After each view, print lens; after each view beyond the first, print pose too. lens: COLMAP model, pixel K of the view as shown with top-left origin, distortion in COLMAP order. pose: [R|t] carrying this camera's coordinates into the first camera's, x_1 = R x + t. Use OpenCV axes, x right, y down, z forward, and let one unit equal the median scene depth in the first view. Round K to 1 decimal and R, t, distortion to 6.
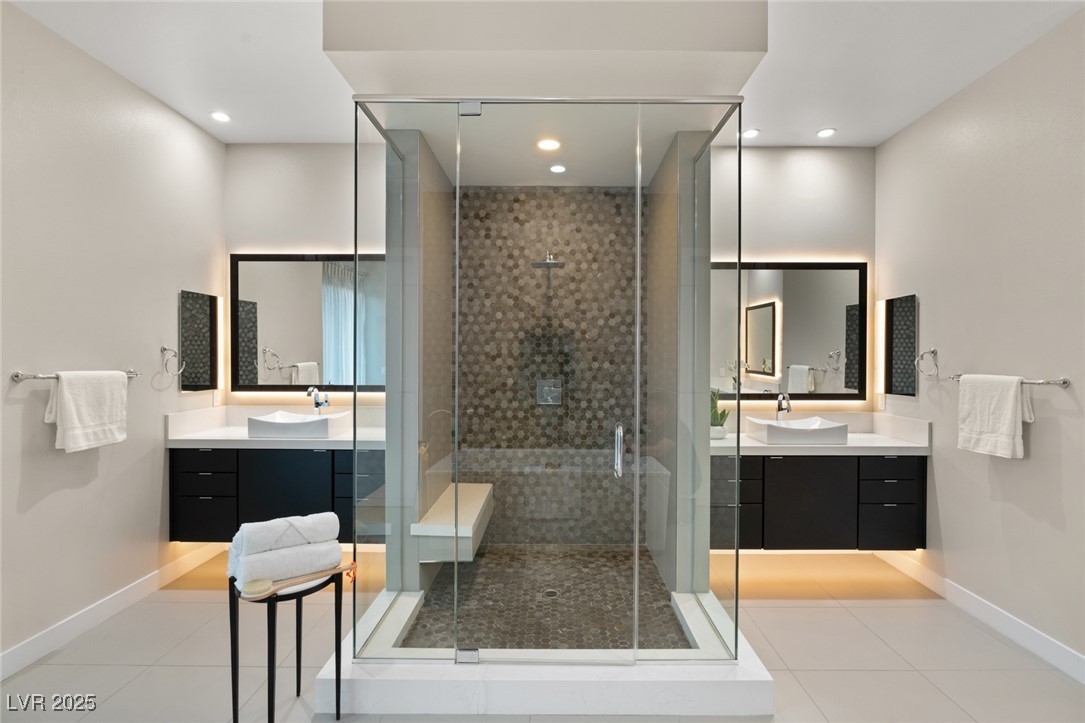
lens RADIAL K [[498.3, 0, 546.5], [0, 498.3, 365.1], [0, 0, 1]] dist [-0.003319, -0.000088]
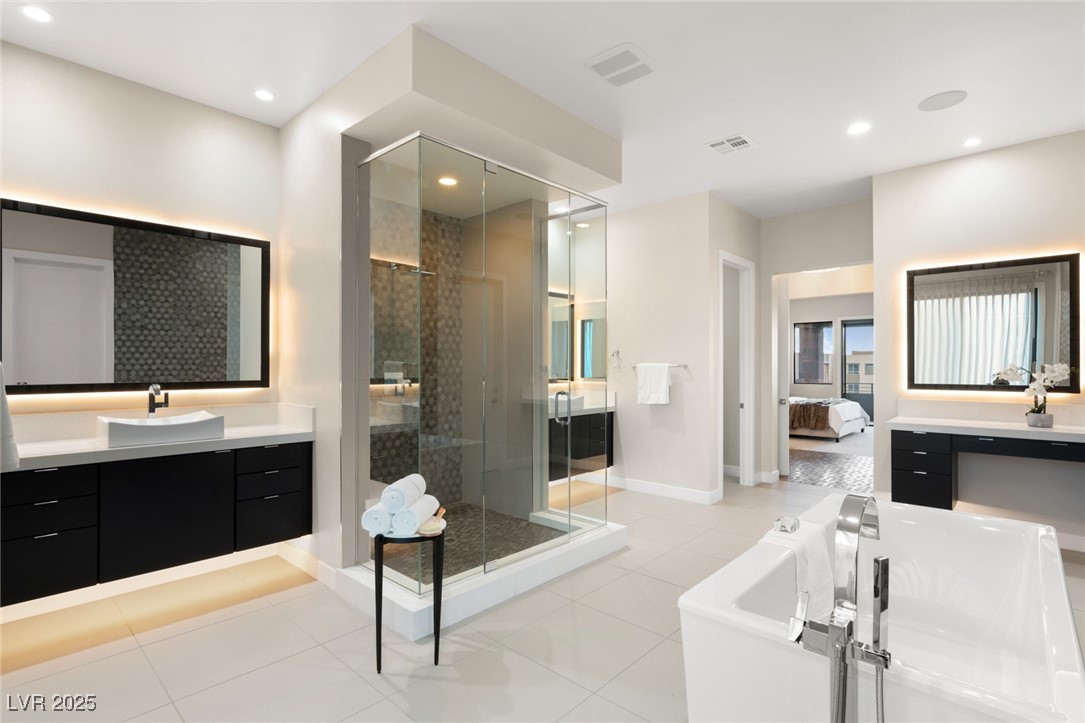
lens RADIAL K [[519.1, 0, 539.9], [0, 519.1, 363.8], [0, 0, 1]] dist [0.003481, 0.000810]
pose [[0.686823, -0.001900, 0.726822, -0.626552], [0.007523, 0.999962, -0.004495, 0.017875], [-0.726786, 0.008555, 0.686811, -0.053036]]
